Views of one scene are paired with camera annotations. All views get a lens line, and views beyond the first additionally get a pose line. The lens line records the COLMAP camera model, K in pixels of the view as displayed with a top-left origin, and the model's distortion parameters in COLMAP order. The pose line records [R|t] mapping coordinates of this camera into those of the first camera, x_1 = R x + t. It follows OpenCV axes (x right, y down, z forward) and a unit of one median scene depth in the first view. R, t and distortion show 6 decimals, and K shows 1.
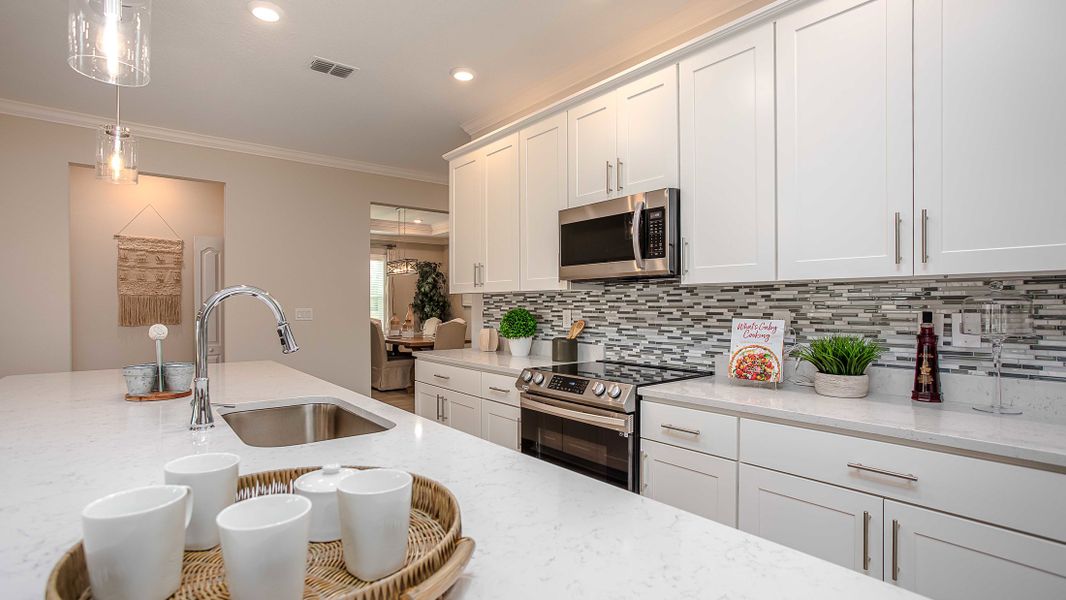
lens RADIAL K [[513.7, 0, 524.3], [0, 513.7, 290.6], [0, 0, 1]] dist [-0.017876, 0.004350]
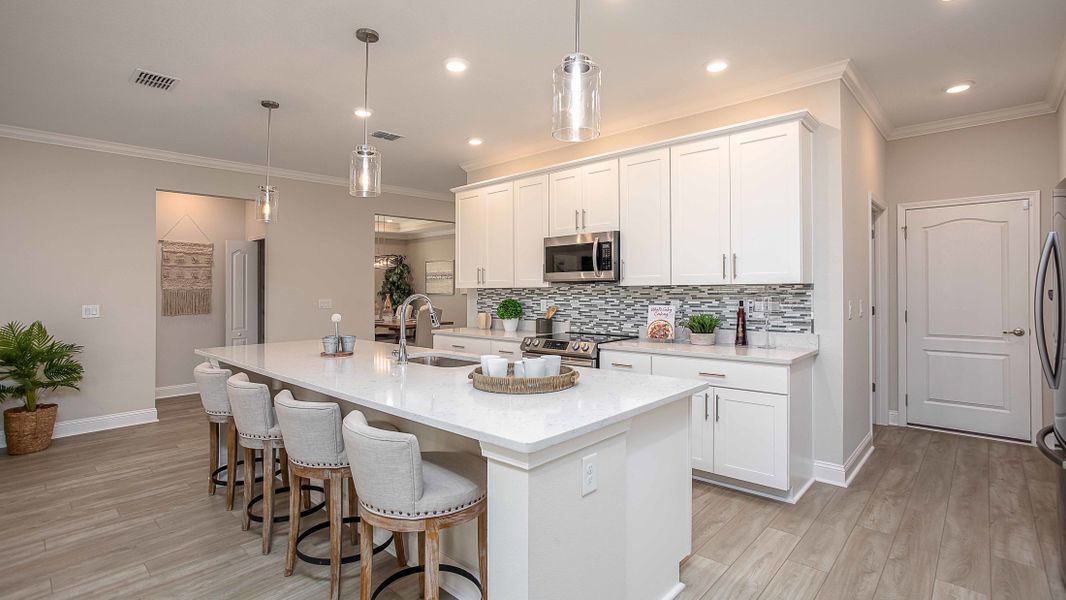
lens RADIAL K [[513.7, 0, 527.3], [0, 513.7, 280.9], [0, 0, 1]] dist [-0.017876, 0.004350]
pose [[0.989087, -0.007297, 0.147153, -0.220285], [0.005245, 0.999884, 0.014327, -0.045828], [-0.147241, -0.013399, 0.989010, -0.567268]]
